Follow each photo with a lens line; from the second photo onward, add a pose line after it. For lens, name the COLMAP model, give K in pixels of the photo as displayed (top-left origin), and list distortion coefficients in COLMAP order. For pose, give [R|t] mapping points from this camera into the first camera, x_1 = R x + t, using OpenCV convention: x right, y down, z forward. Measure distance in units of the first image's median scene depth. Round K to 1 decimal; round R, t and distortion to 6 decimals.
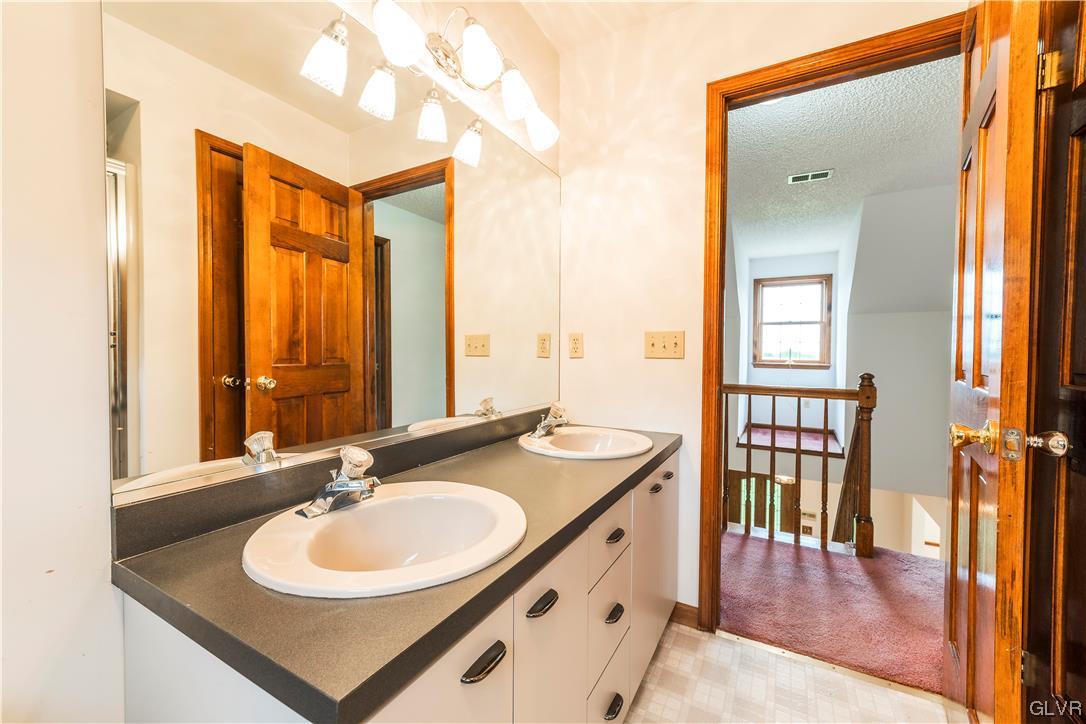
lens RADIAL K [[436.2, 0, 537.0], [0, 436.2, 361.3], [0, 0, 1]] dist [-0.000624, 0.000447]
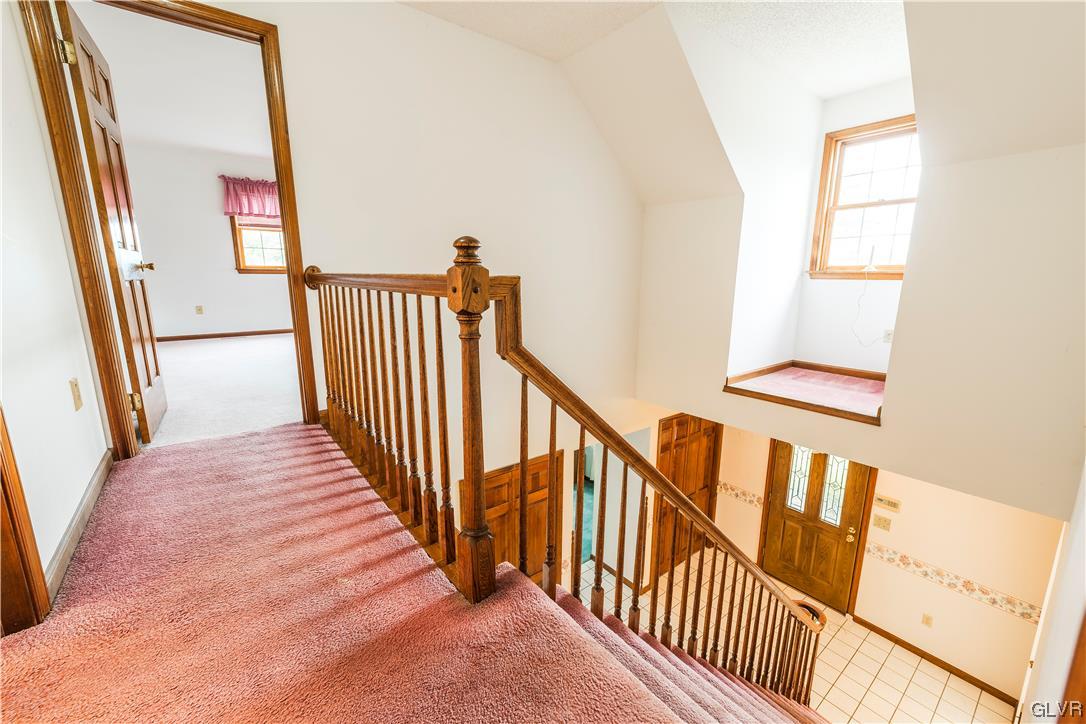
lens RADIAL K [[436.2, 0, 537.0], [0, 436.2, 361.3], [0, 0, 1]] dist [-0.000624, 0.000447]
pose [[0.923631, 0.072596, -0.376344, 0.372111], [-0.007583, 0.985168, 0.171425, 0.027935], [0.383207, -0.155479, 0.910483, 0.220694]]
